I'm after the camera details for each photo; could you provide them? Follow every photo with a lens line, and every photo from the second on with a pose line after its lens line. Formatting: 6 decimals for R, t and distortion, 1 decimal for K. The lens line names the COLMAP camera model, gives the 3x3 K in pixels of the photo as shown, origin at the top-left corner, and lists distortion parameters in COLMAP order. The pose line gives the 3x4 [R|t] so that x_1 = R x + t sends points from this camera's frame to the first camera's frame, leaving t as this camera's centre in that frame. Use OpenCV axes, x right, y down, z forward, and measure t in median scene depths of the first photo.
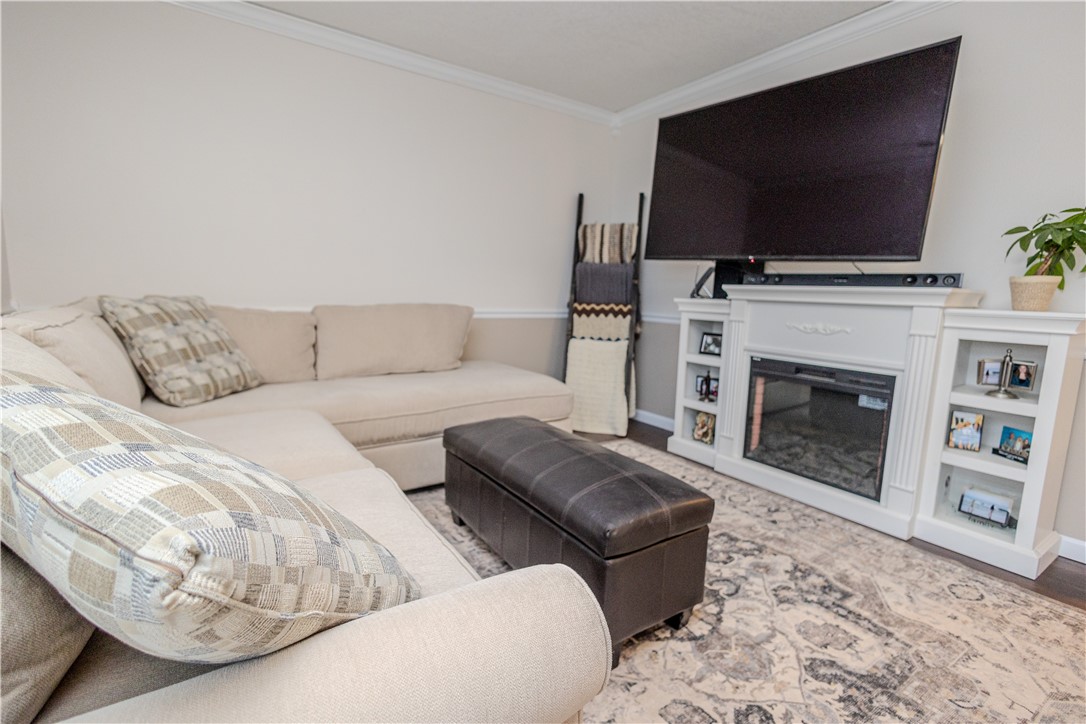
lens RADIAL K [[505.4, 0, 541.0], [0, 505.4, 362.9], [0, 0, 1]] dist [0.016401, -0.005507]
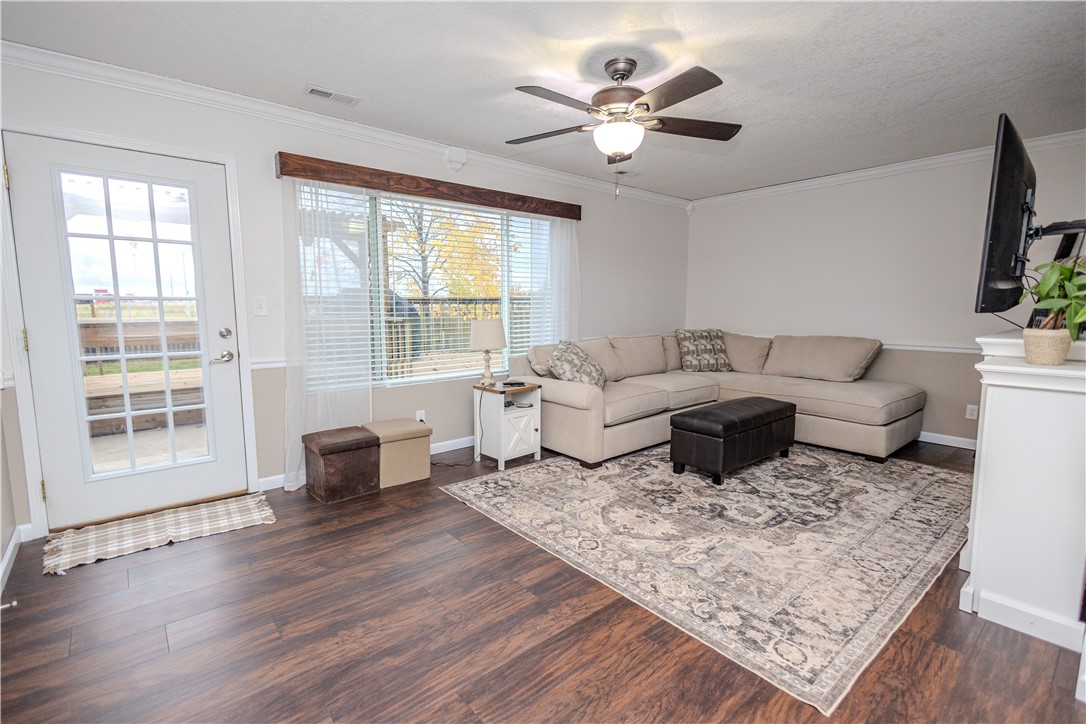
lens RADIAL K [[505.4, 0, 535.0], [0, 505.4, 368.0], [0, 0, 1]] dist [0.016401, -0.005507]
pose [[0.092217, 0.096484, -0.991053, 1.609587], [-0.132339, 0.987652, 0.083839, -0.041088], [0.986905, 0.123424, 0.103847, -0.048174]]
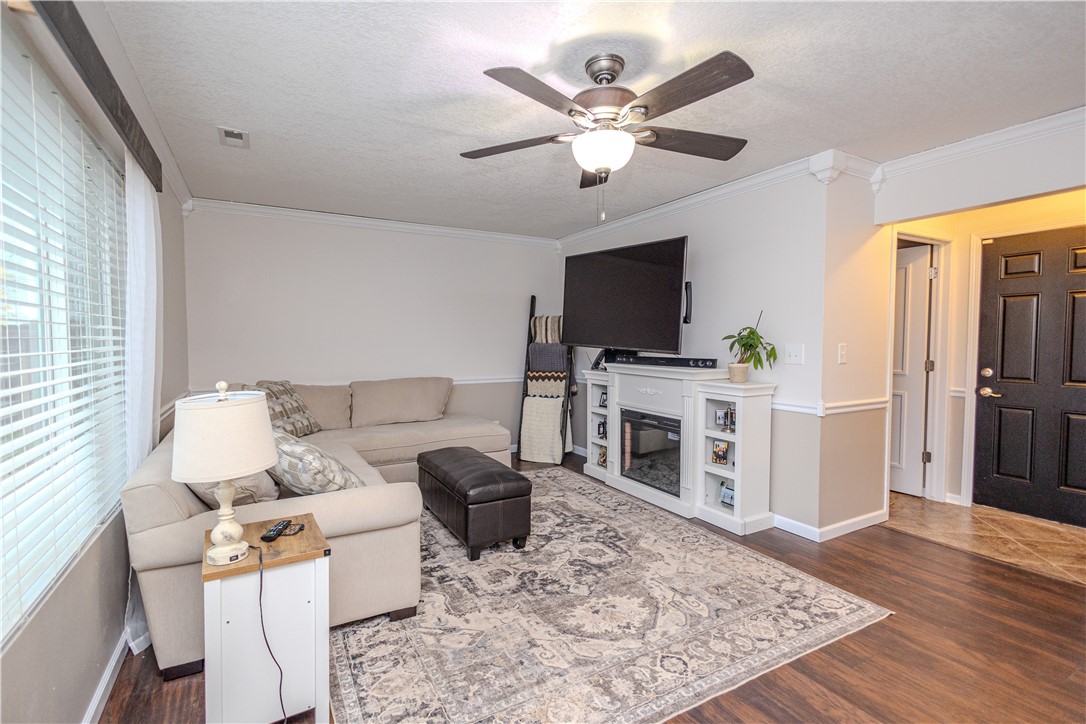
lens RADIAL K [[505.4, 0, 538.9], [0, 505.4, 366.1], [0, 0, 1]] dist [0.016401, -0.005507]
pose [[0.996129, -0.023303, -0.084759, 0.368297], [0.015921, 0.996102, -0.086760, -0.014985], [0.086451, 0.085075, 0.992617, -0.715223]]
